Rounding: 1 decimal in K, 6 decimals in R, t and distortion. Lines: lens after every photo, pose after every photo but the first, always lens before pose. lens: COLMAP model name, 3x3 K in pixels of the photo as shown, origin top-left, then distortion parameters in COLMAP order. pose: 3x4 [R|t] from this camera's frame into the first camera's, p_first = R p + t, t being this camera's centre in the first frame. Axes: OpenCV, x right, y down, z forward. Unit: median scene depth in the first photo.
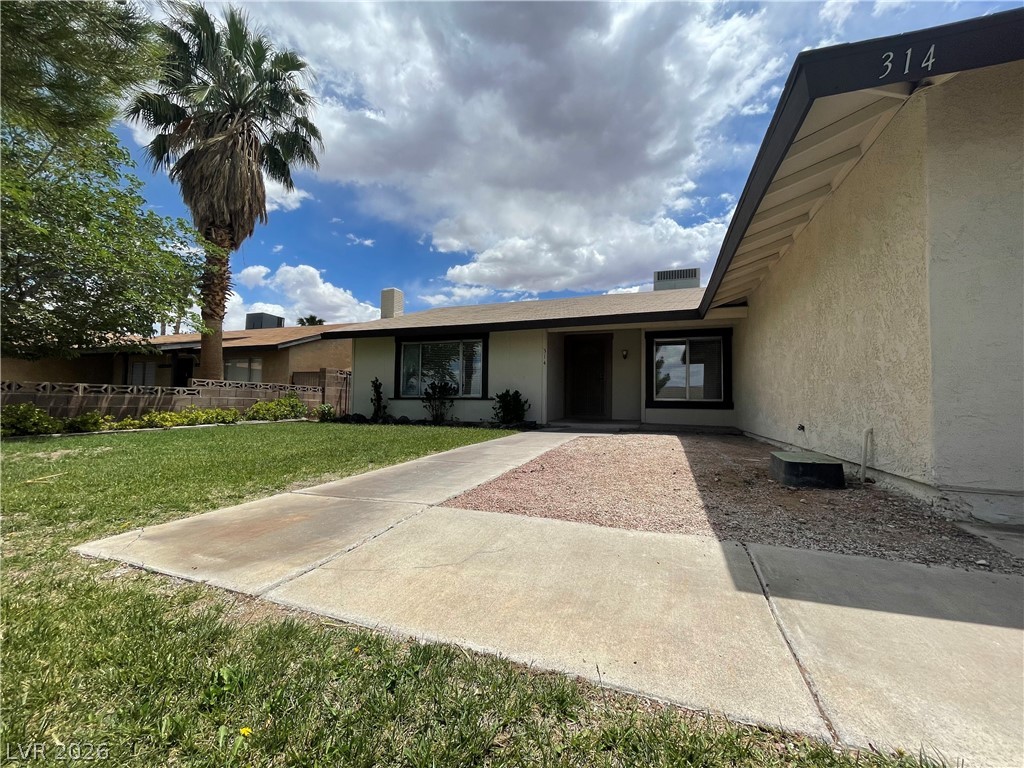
lens RADIAL K [[414.9, 0, 509.5], [0, 414.9, 381.2], [0, 0, 1]] dist [-0.002982, 0.001339]
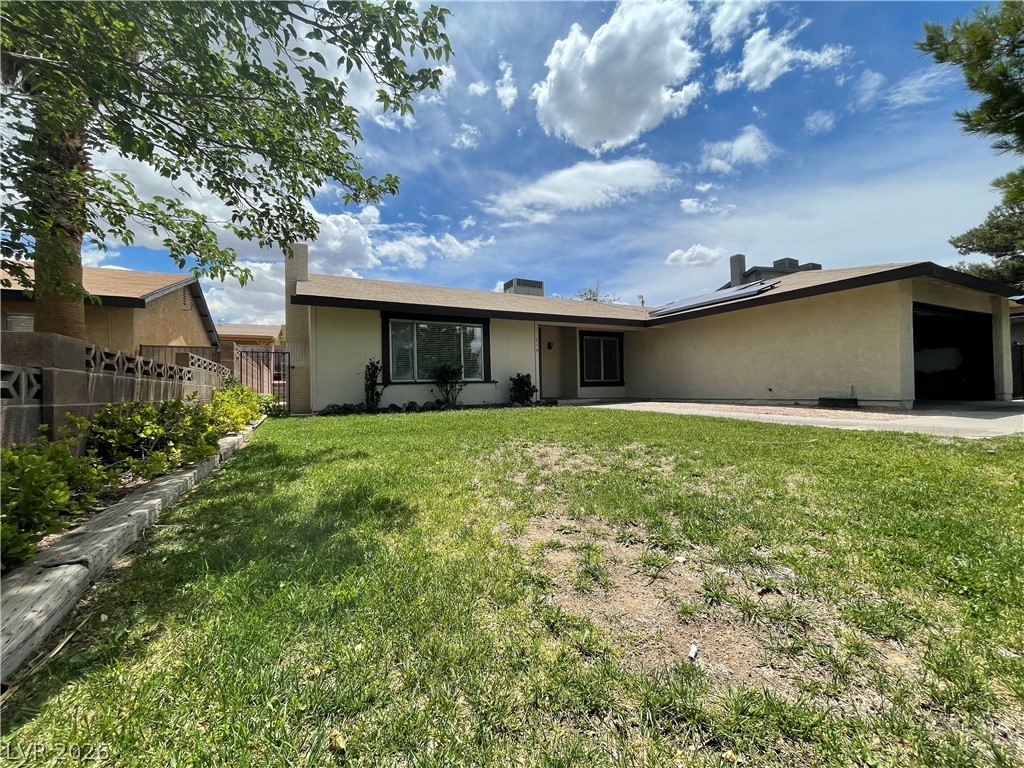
lens RADIAL K [[414.9, 0, 513.8], [0, 414.9, 386.9], [0, 0, 1]] dist [-0.002982, 0.001339]
pose [[0.685693, -0.018737, 0.727650, -0.764459], [-0.009750, 0.999343, 0.034921, 0.017019], [-0.727825, -0.031040, 0.685060, 0.229598]]
